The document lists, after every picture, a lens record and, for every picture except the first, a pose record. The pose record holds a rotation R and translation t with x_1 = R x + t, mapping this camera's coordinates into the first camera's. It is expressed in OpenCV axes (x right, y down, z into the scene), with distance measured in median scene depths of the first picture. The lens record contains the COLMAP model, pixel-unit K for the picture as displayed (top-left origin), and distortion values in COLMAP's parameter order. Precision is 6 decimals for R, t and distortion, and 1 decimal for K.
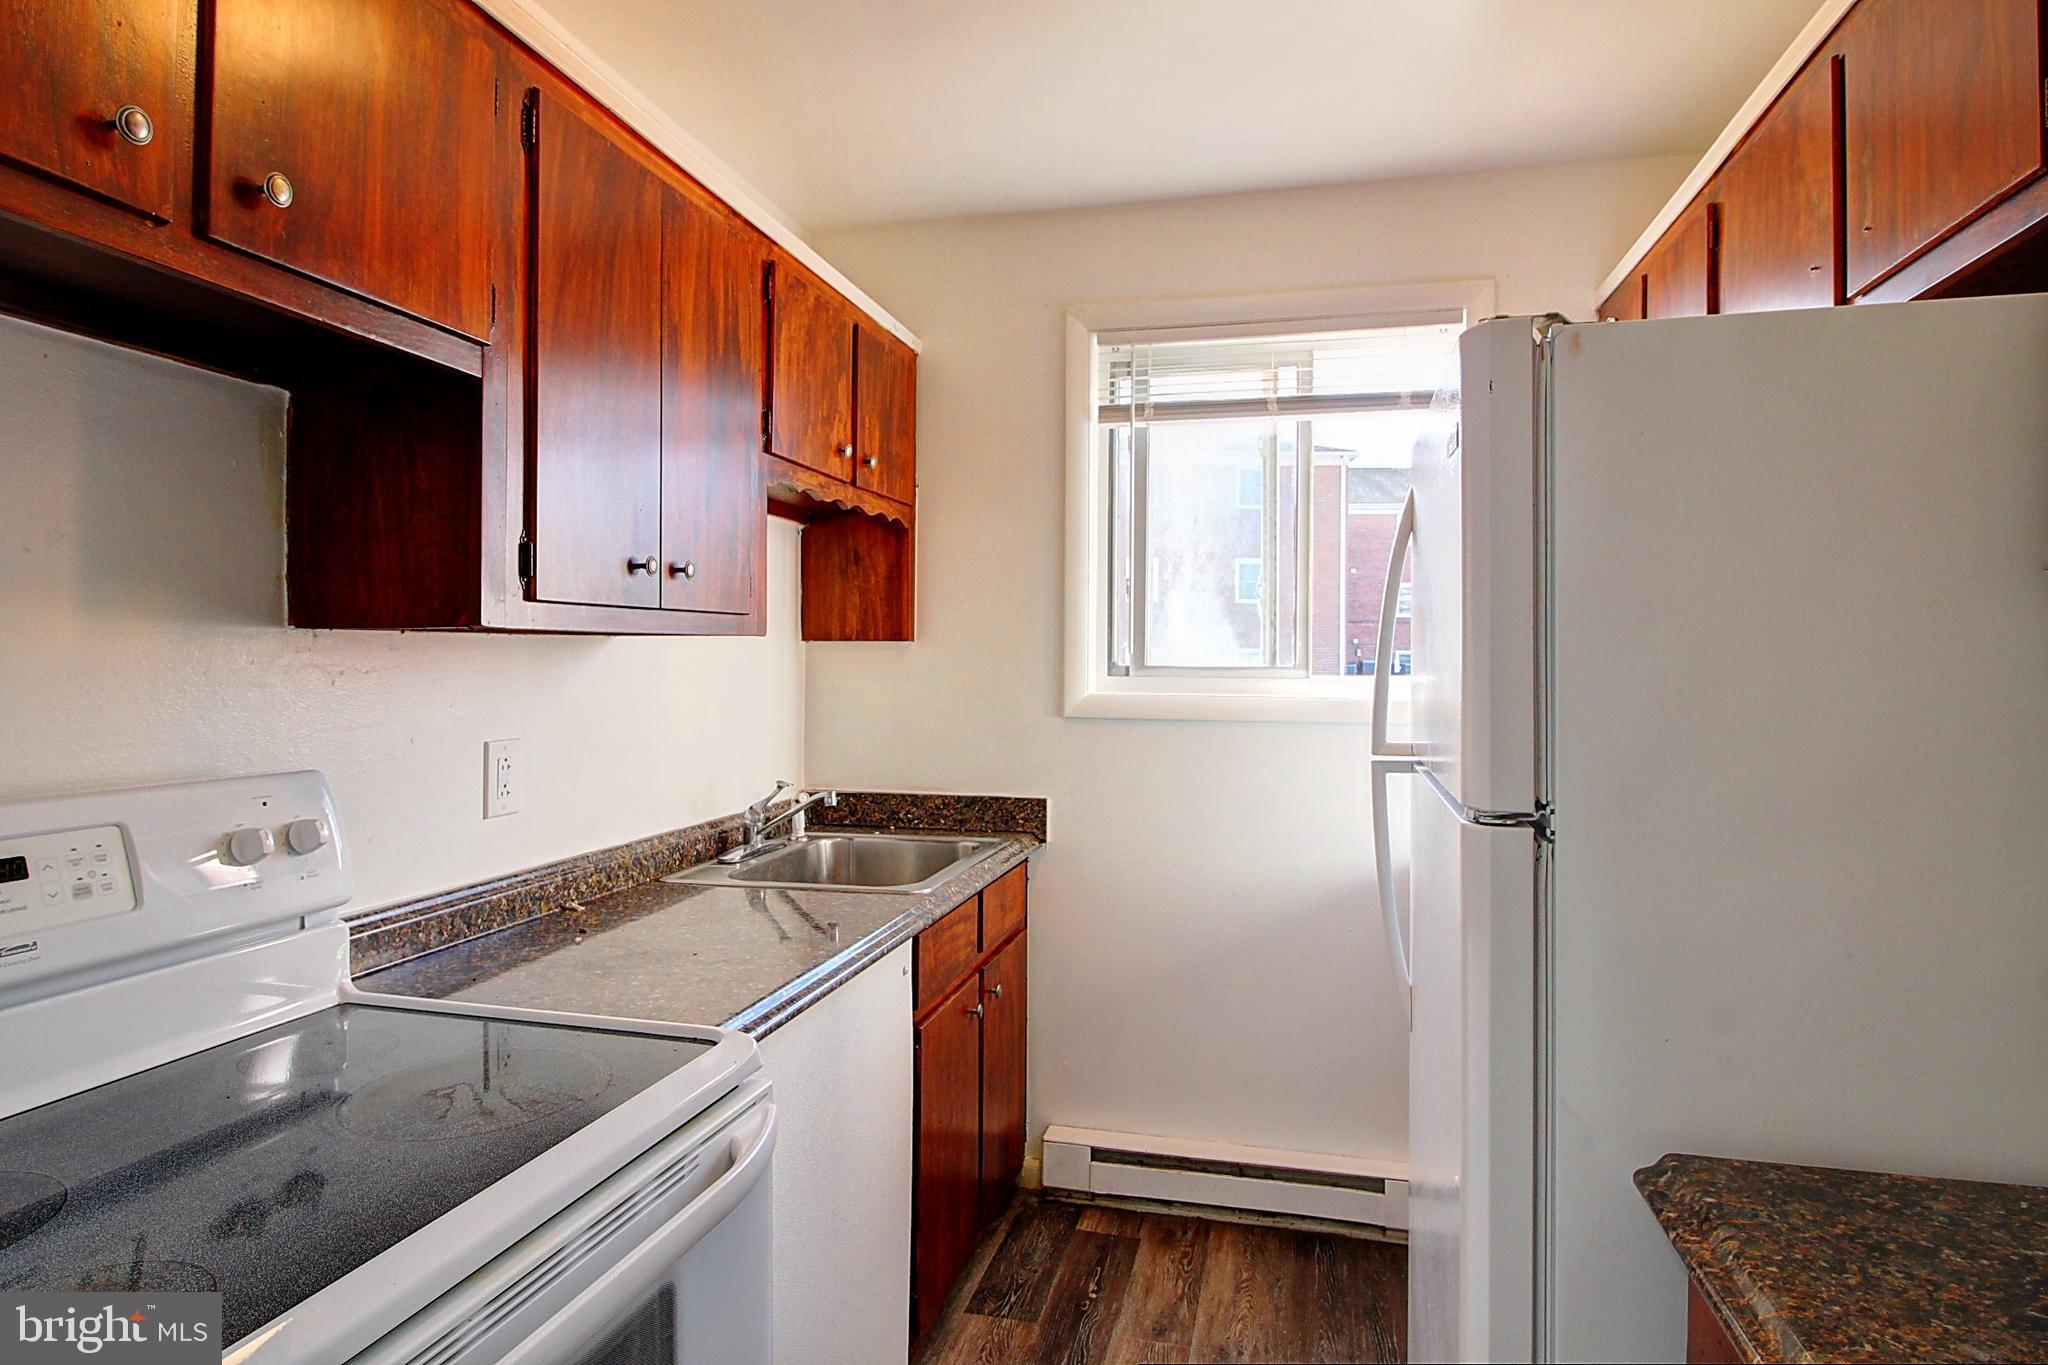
lens RADIAL K [[1123.0, 0, 1065.0], [0, 1123.0, 648.6], [0, 0, 1]] dist [0.002397, -0.004291]
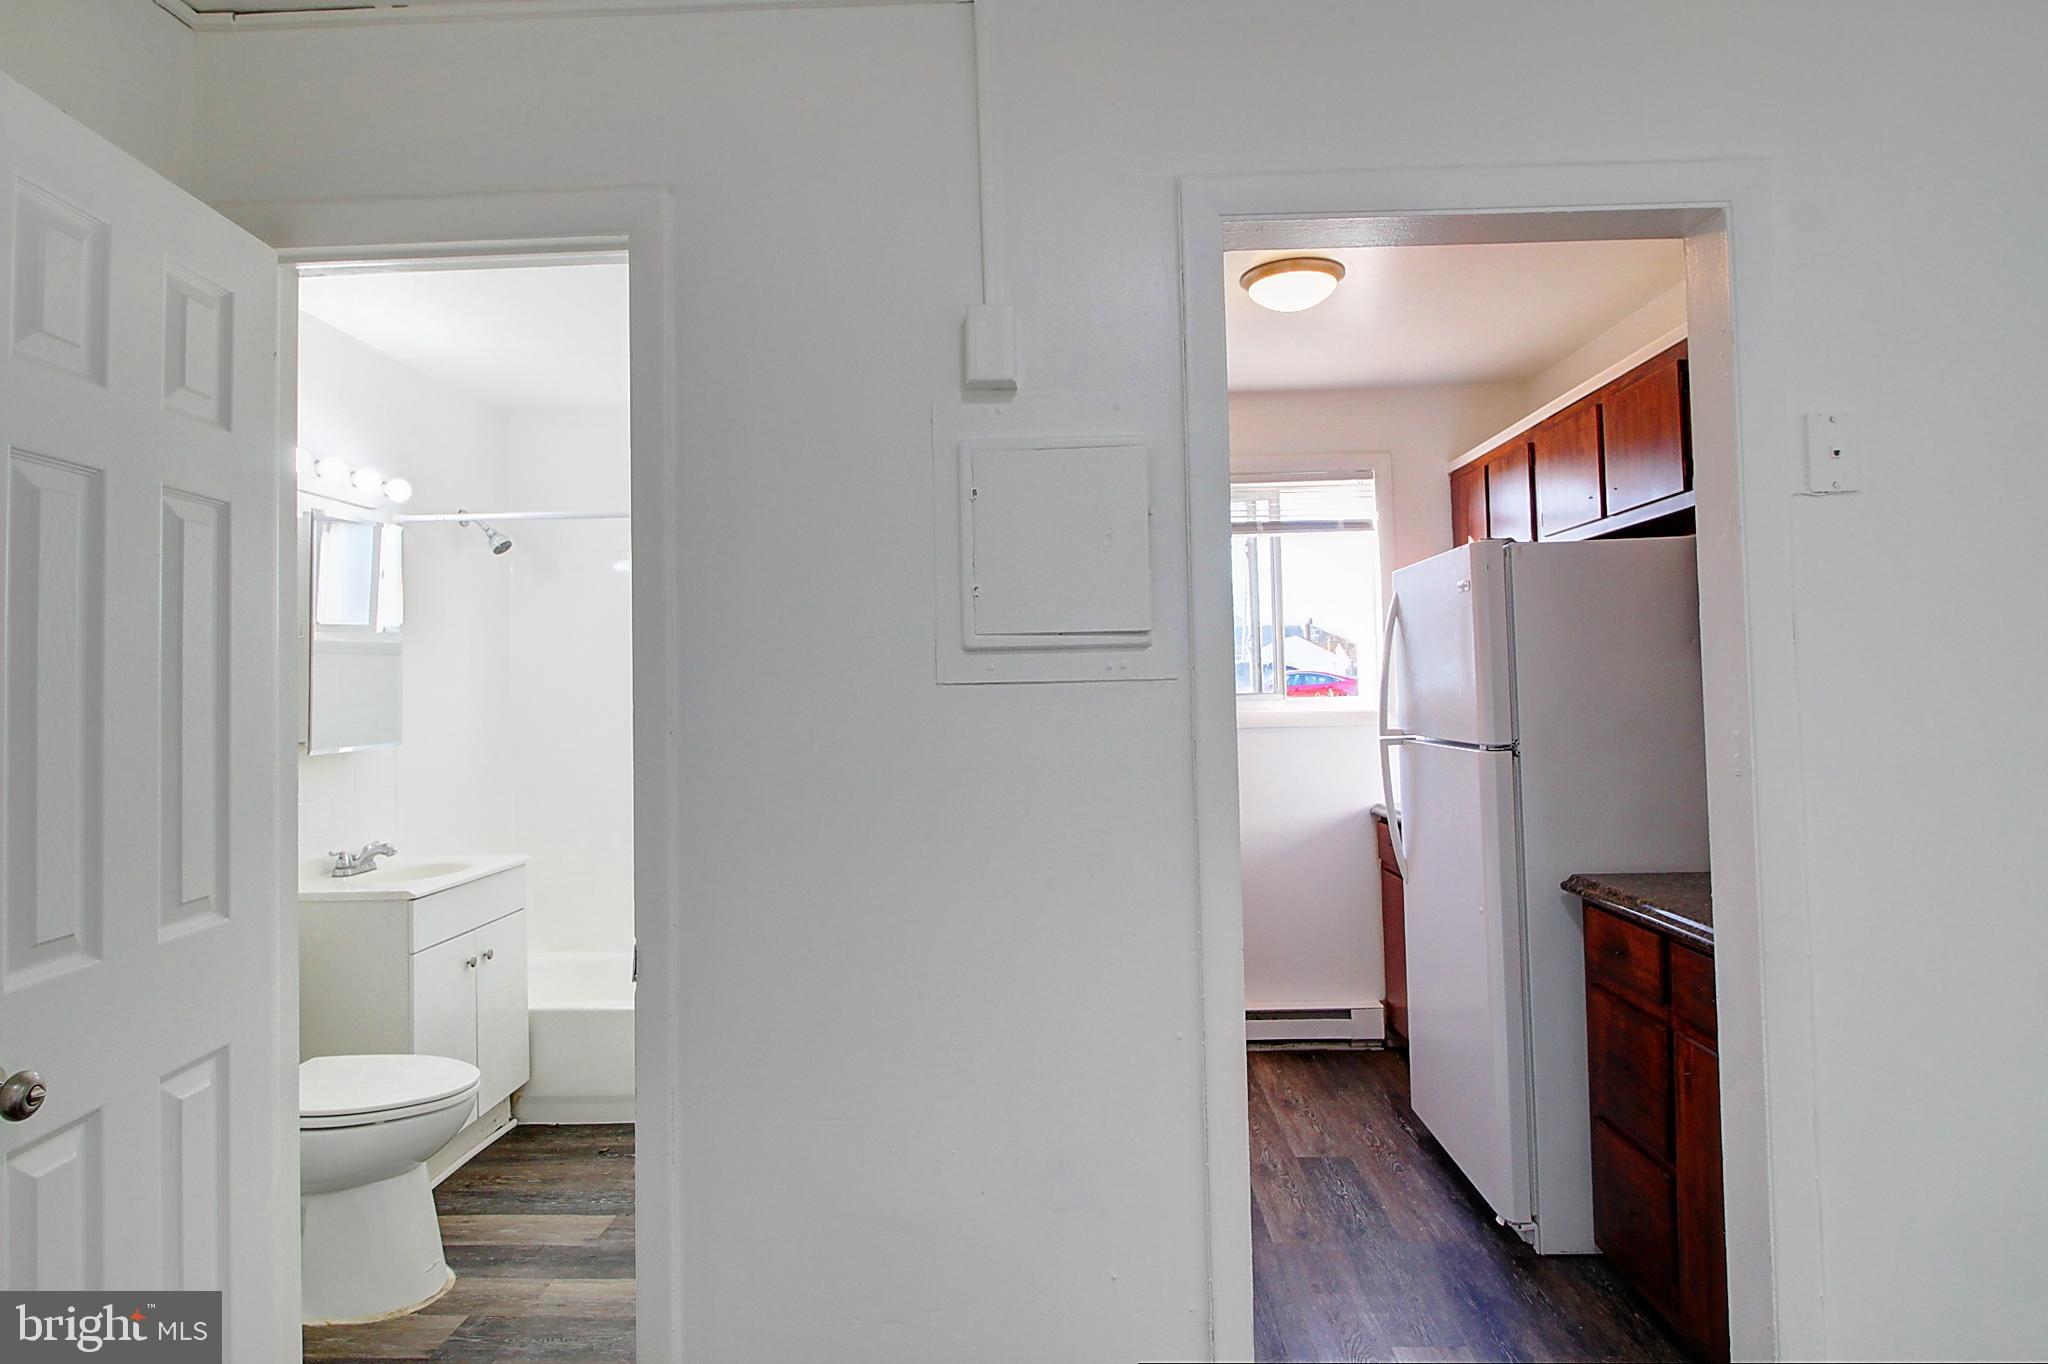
lens RADIAL K [[1123.0, 0, 1038.5], [0, 1123.0, 664.1], [0, 0, 1]] dist [0.002397, -0.004291]
pose [[0.980304, -0.038376, 0.193732, -0.492926], [0.042327, 0.998971, -0.016292, -0.014145], [-0.192907, 0.024171, 0.980919, -0.556074]]
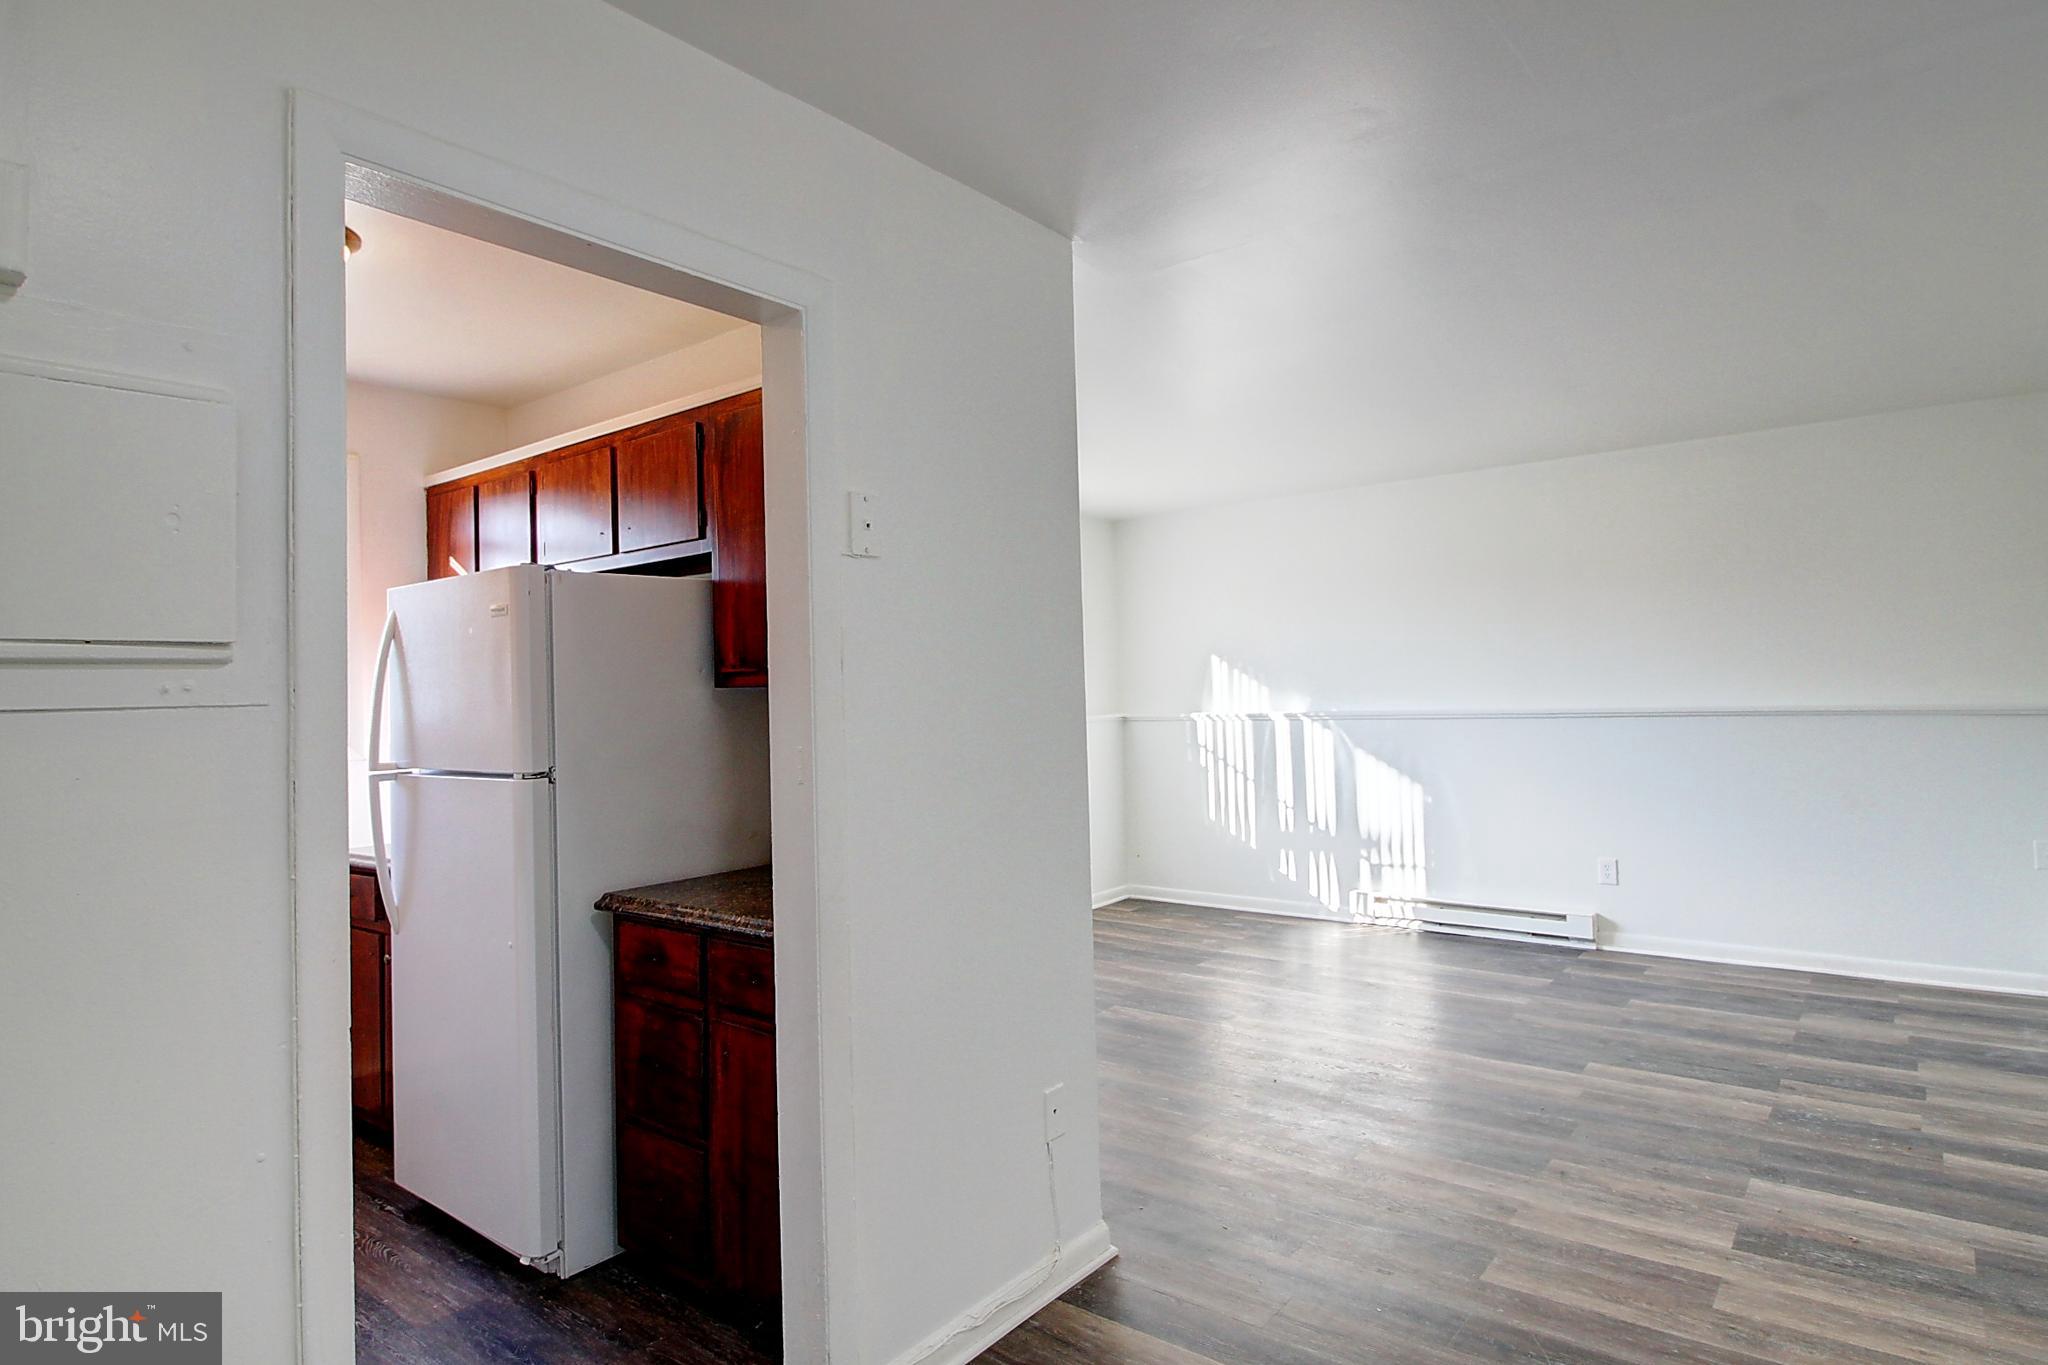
lens RADIAL K [[1123.0, 0, 1035.0], [0, 1123.0, 663.6], [0, 0, 1]] dist [0.002397, -0.004291]
pose [[0.425808, -0.009823, 0.904760, -0.623649], [0.033909, 0.999412, -0.005107, -0.017443], [-0.904178, 0.032854, 0.425891, -0.462217]]
